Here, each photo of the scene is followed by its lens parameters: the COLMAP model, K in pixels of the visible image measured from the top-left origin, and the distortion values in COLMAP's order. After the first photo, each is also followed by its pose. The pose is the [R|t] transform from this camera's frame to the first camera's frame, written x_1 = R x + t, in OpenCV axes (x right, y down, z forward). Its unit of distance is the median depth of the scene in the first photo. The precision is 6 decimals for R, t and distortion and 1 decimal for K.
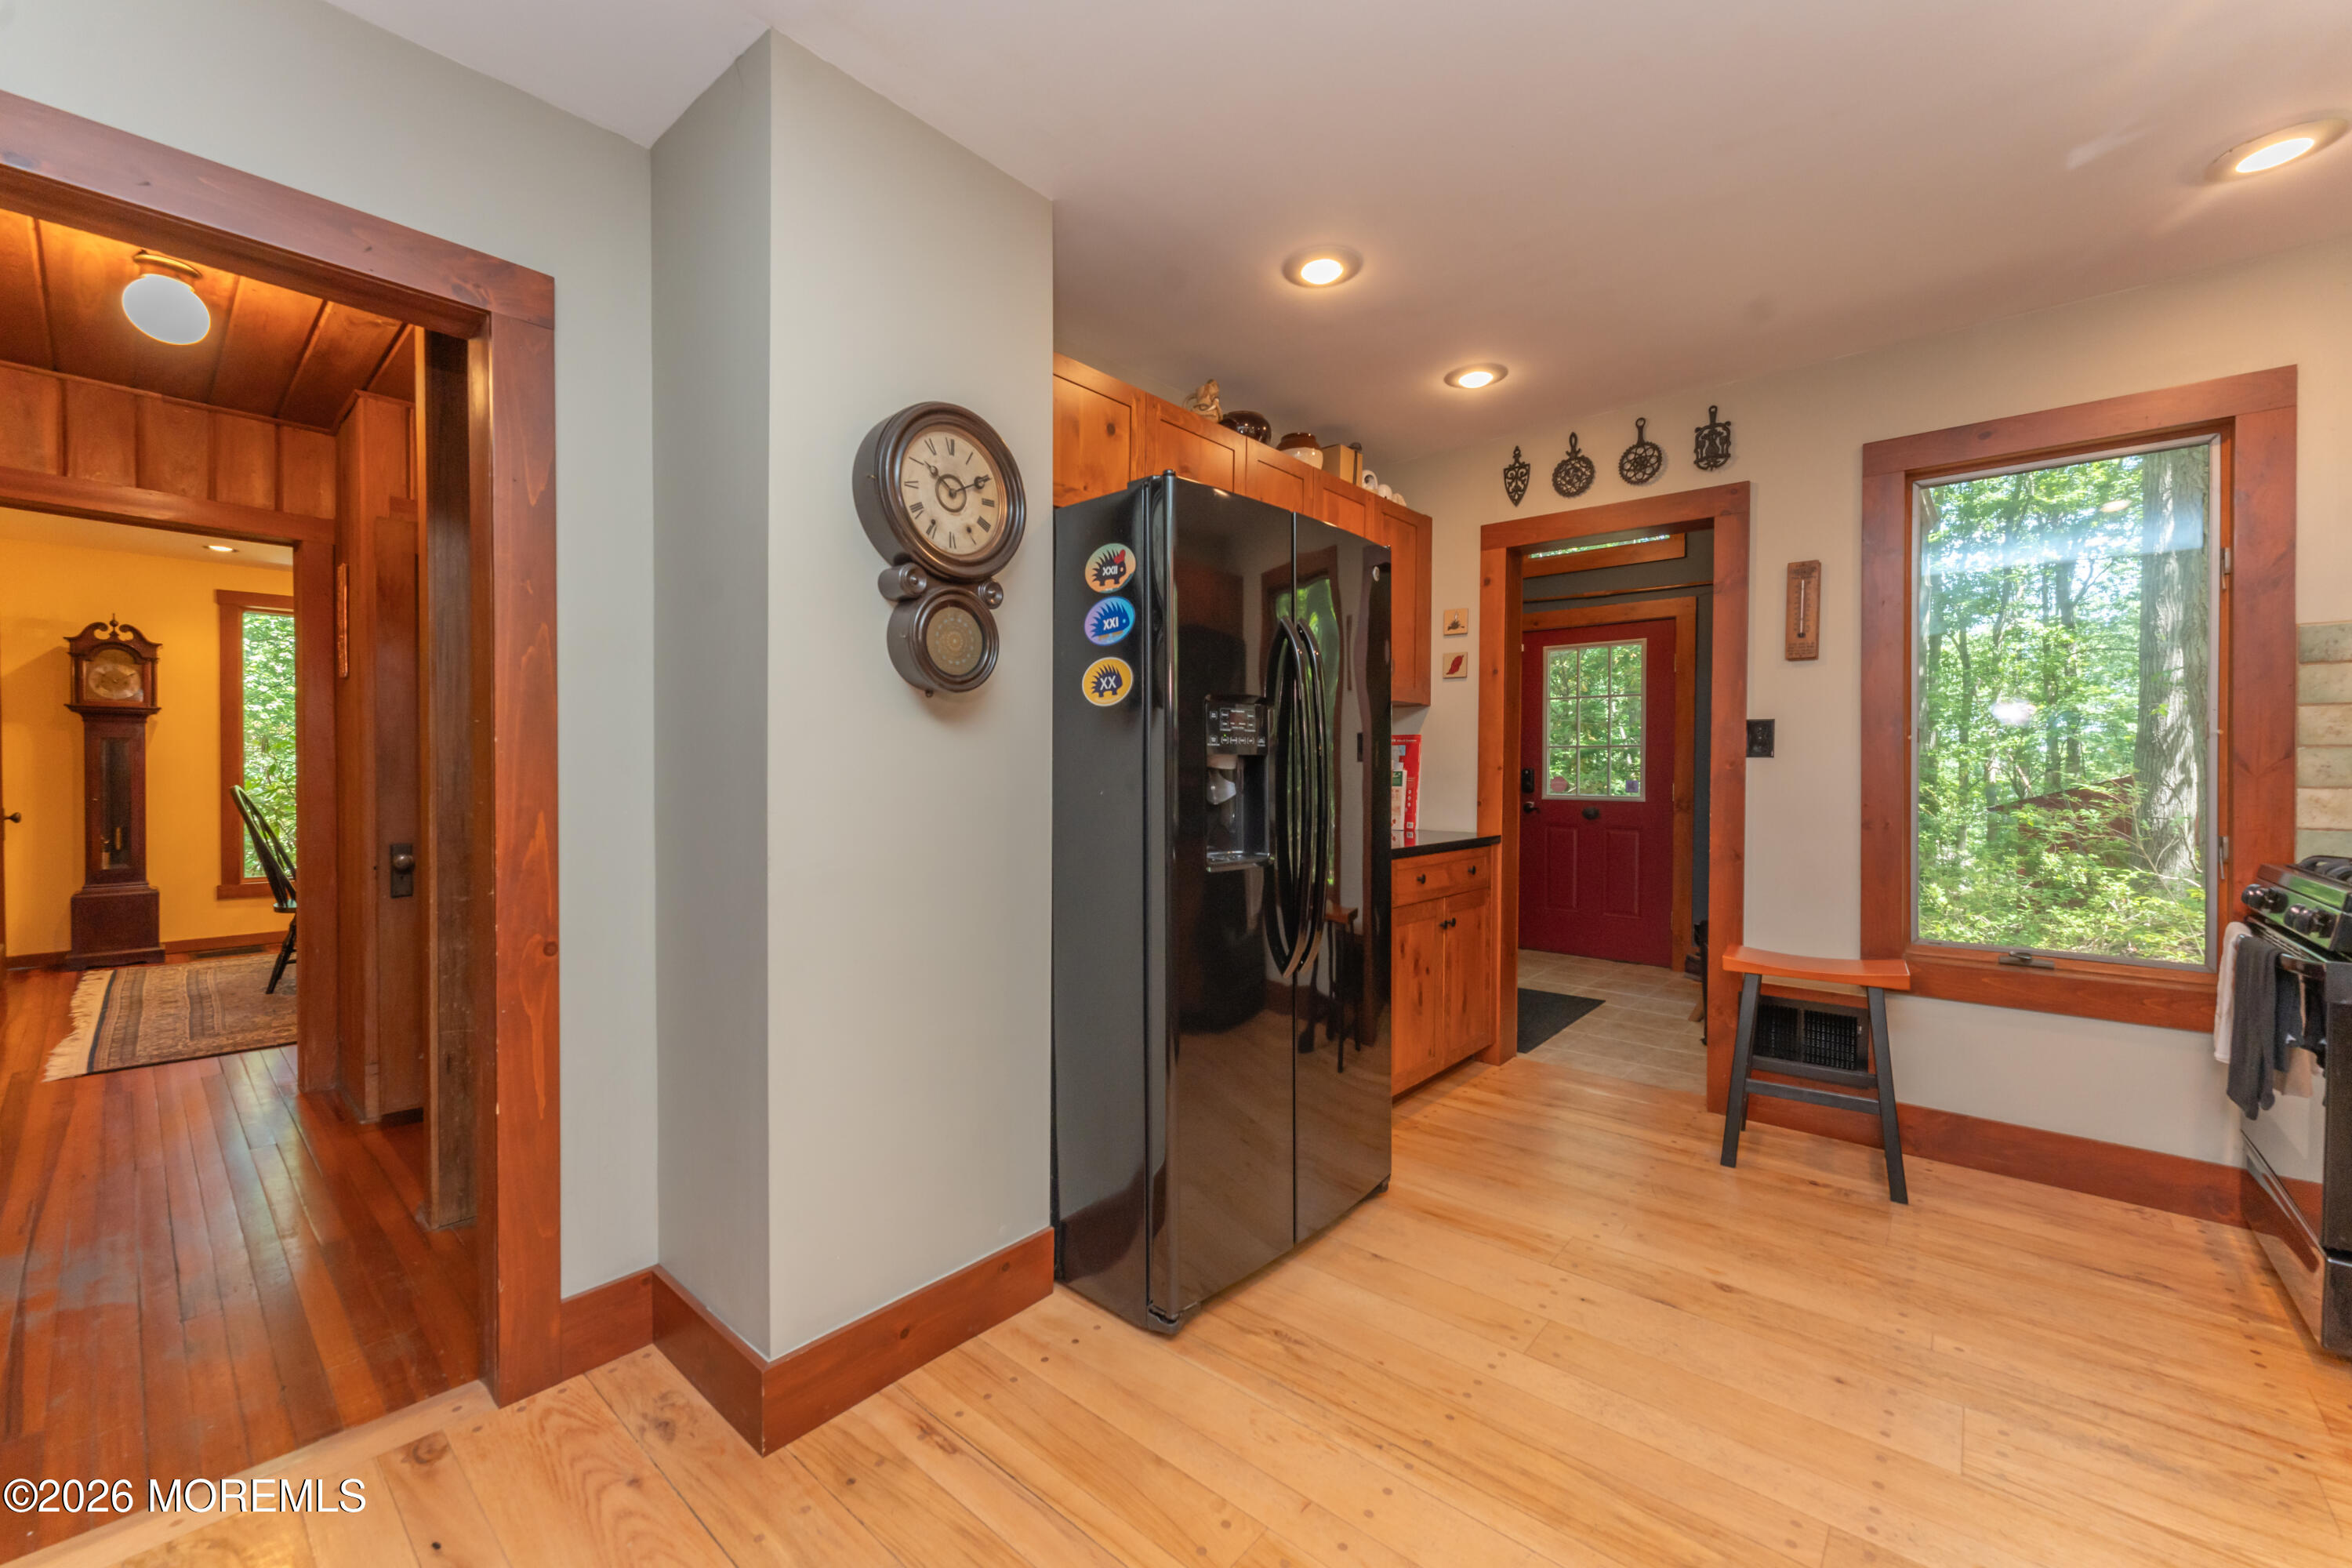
lens RADIAL K [[940.7, 0, 1173.2], [0, 940.7, 773.9], [0, 0, 1]] dist [-0.000319, 0.000006]
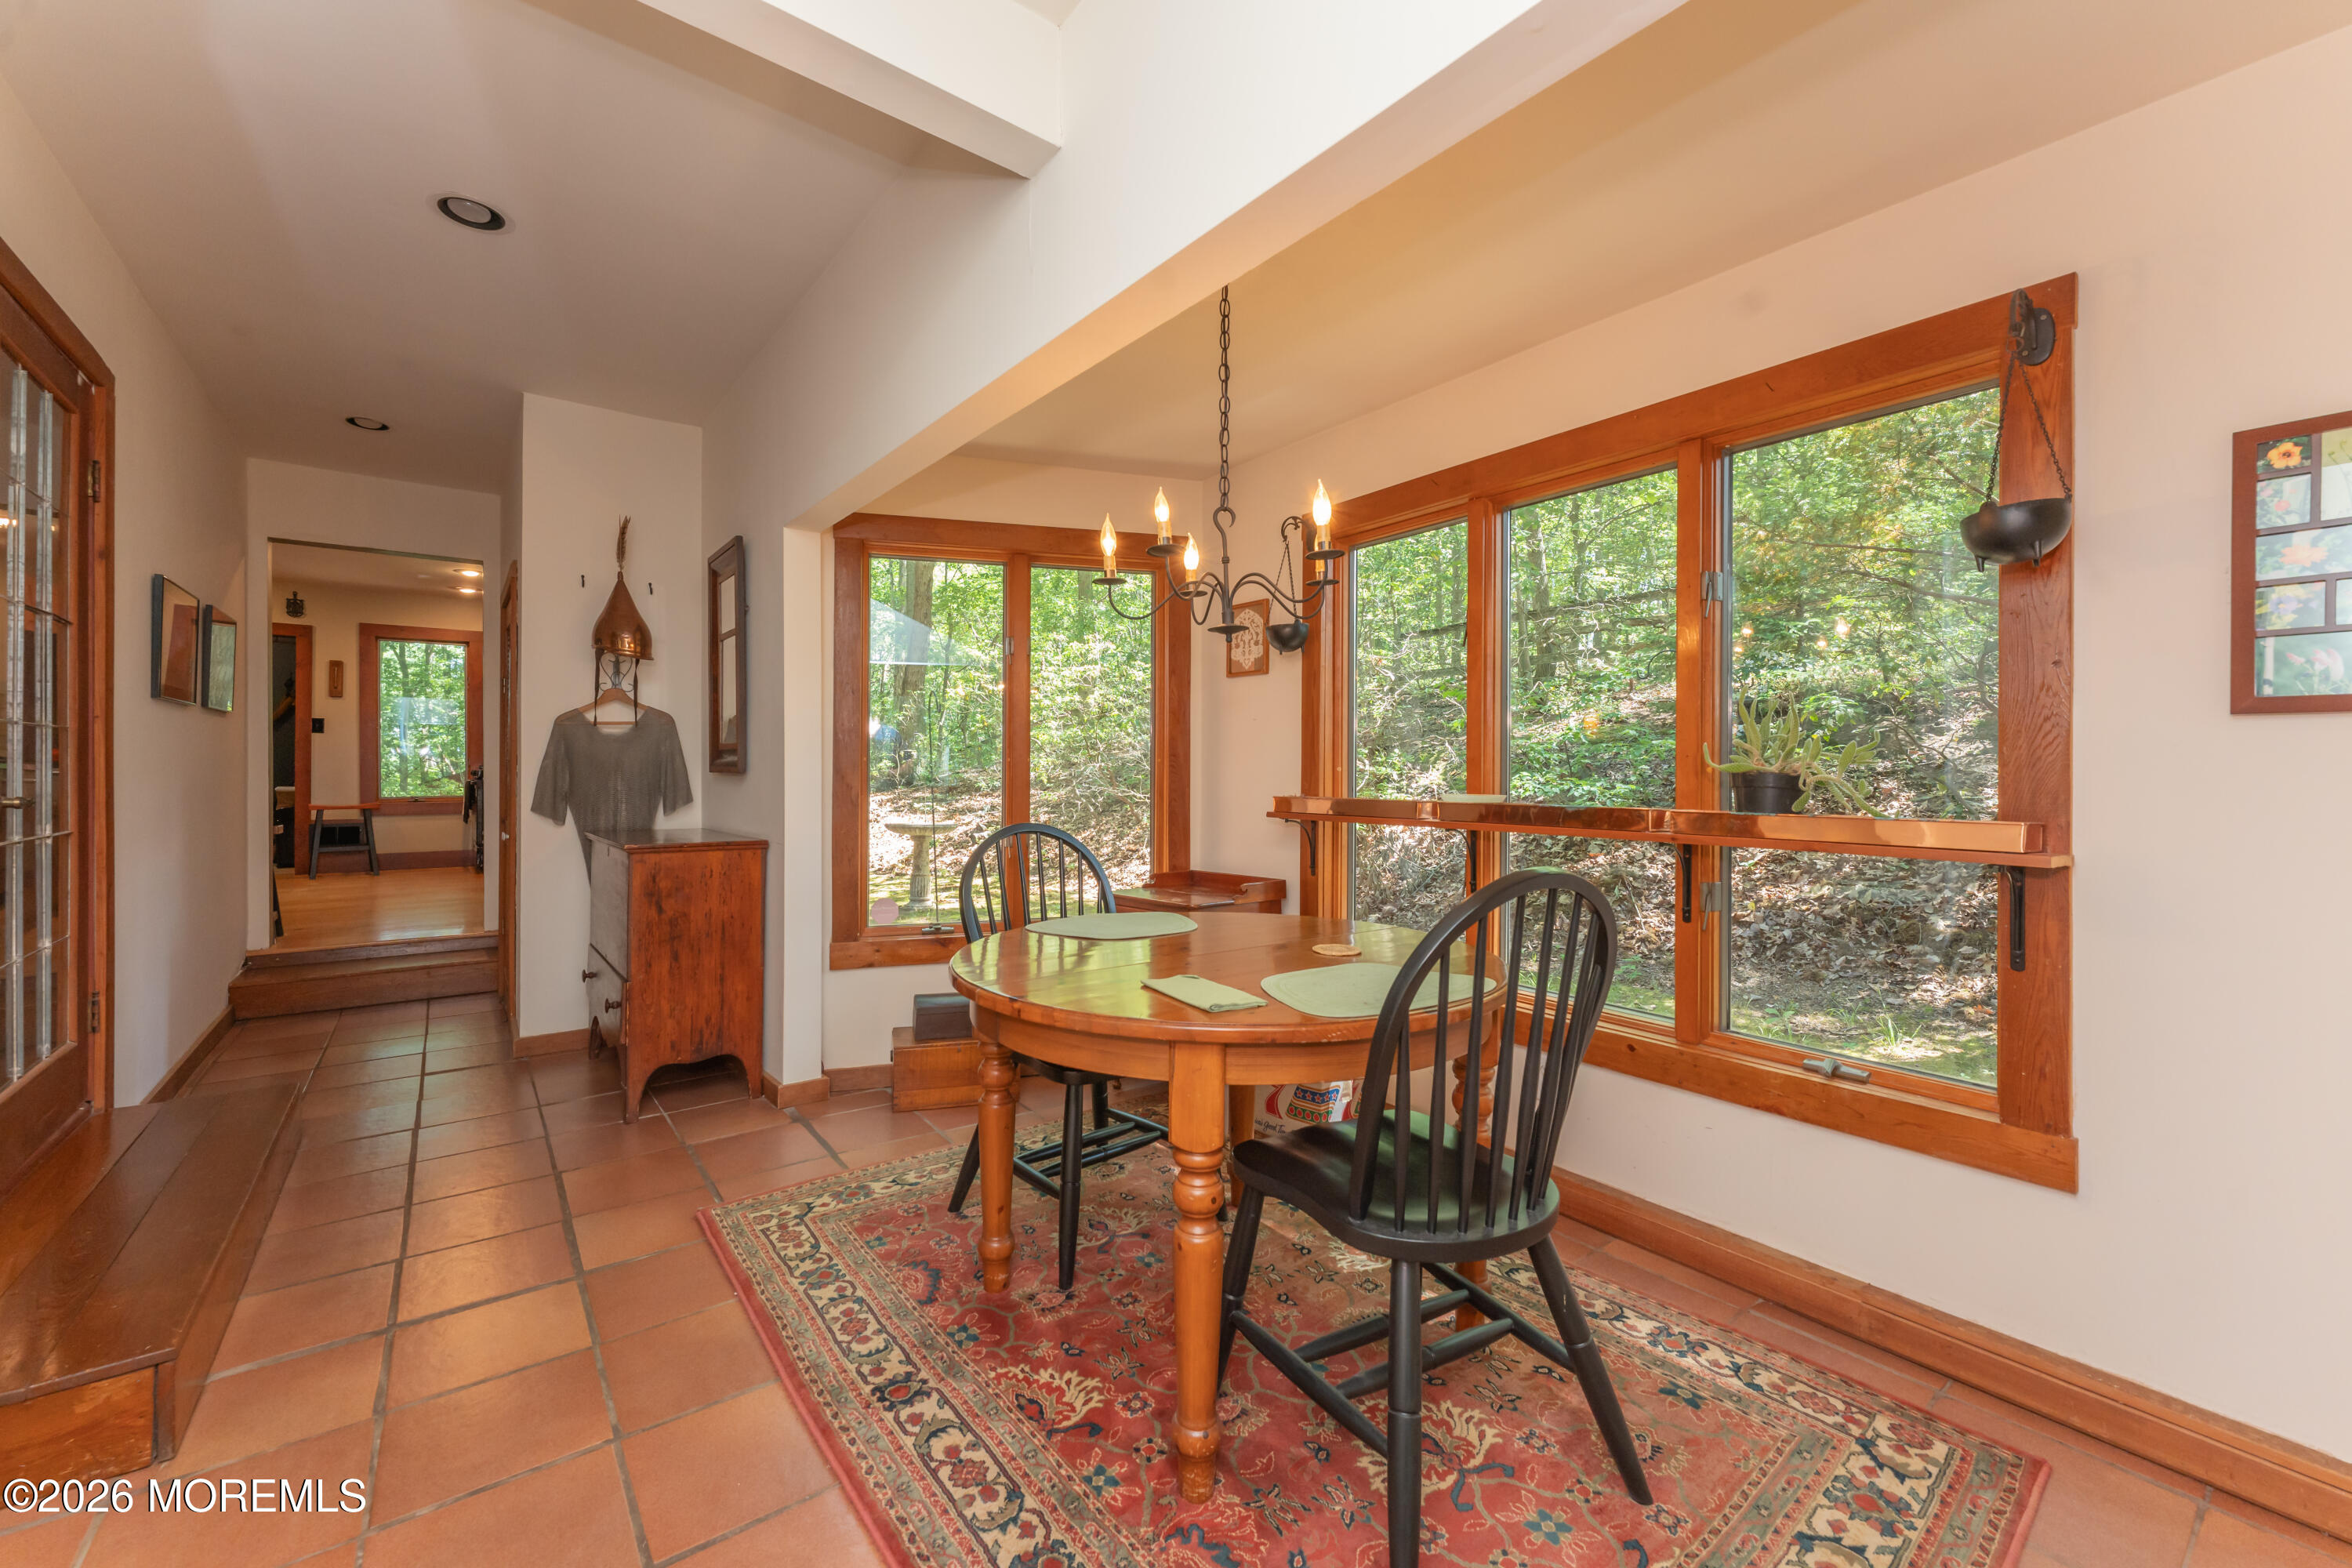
lens RADIAL K [[925.2, 0, 1176.0], [0, 925.2, 784.0], [0, 0, 1]] dist [-0.000483, 0.000013]
pose [[0.176087, -0.008298, 0.984340, -1.646912], [0.002946, 0.999964, 0.007903, 0.123037], [-0.984370, 0.001508, 0.176105, -1.993018]]
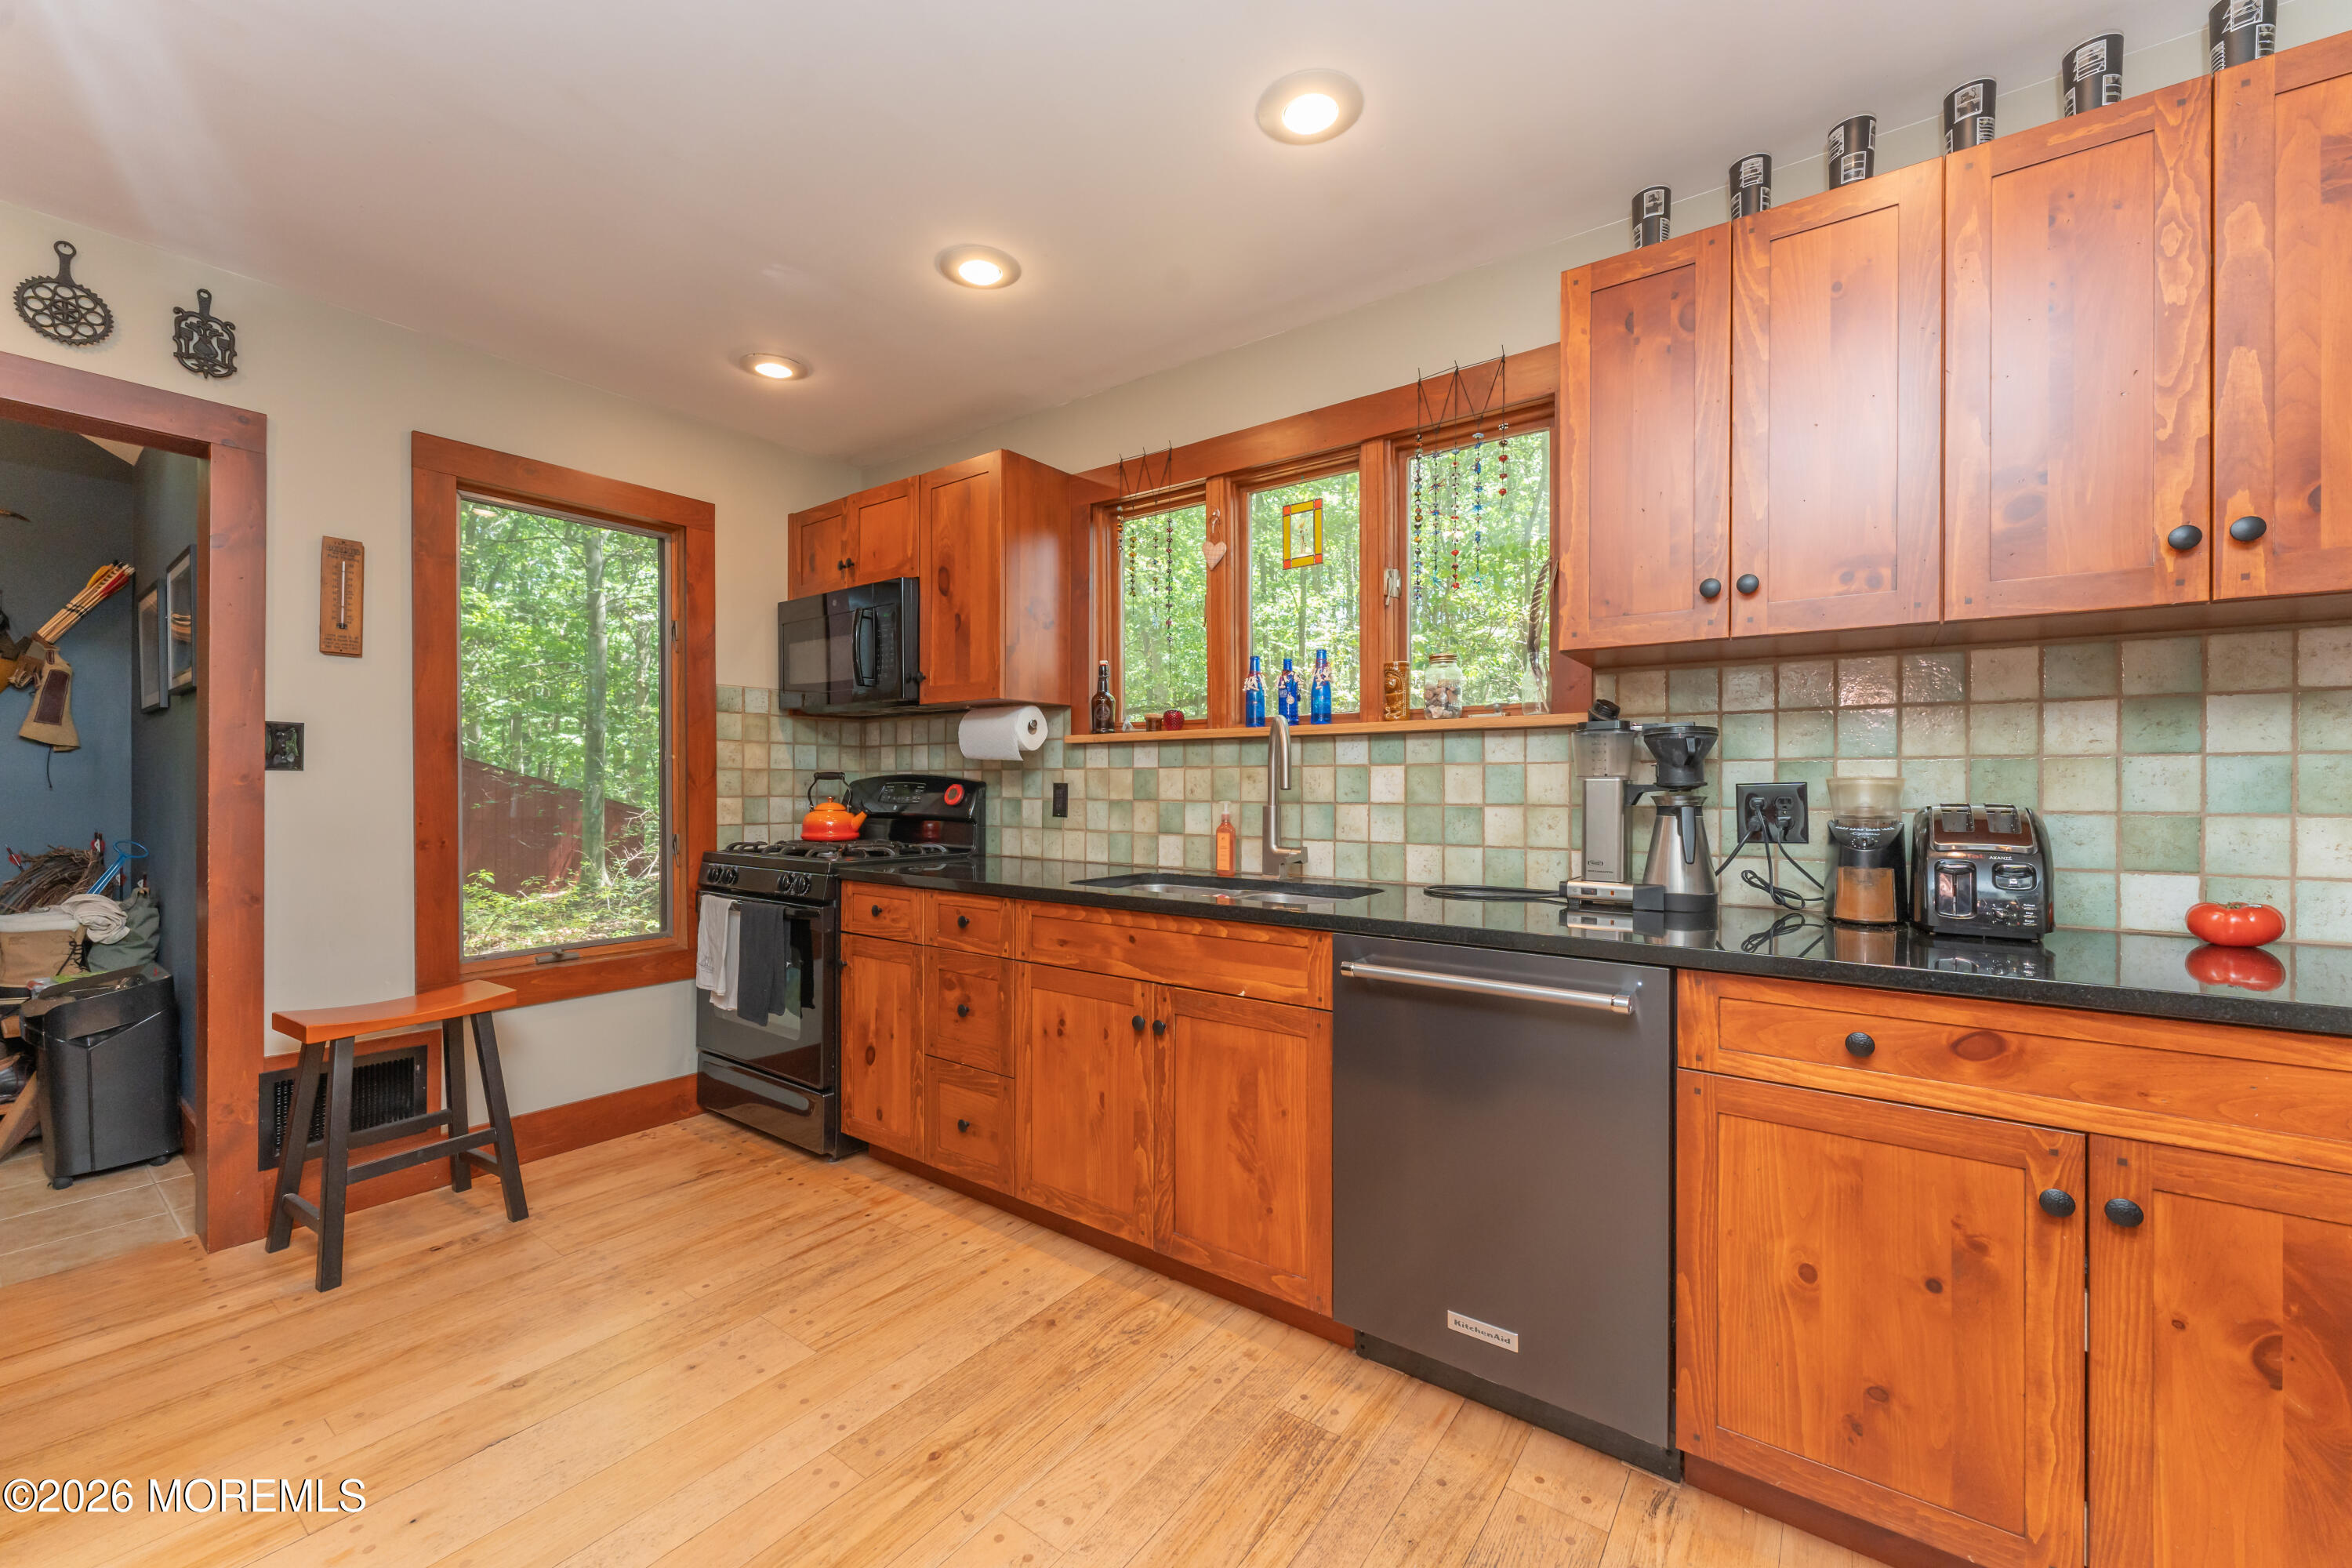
lens RADIAL K [[925.2, 0, 1176.0], [0, 925.2, 784.0], [0, 0, 1]] dist [-0.000483, 0.000013]
pose [[-0.079411, -0.003456, 0.996836, -0.235379], [0.004420, 0.999983, 0.003819, -0.006228], [-0.996832, 0.004709, -0.079395, 0.346481]]
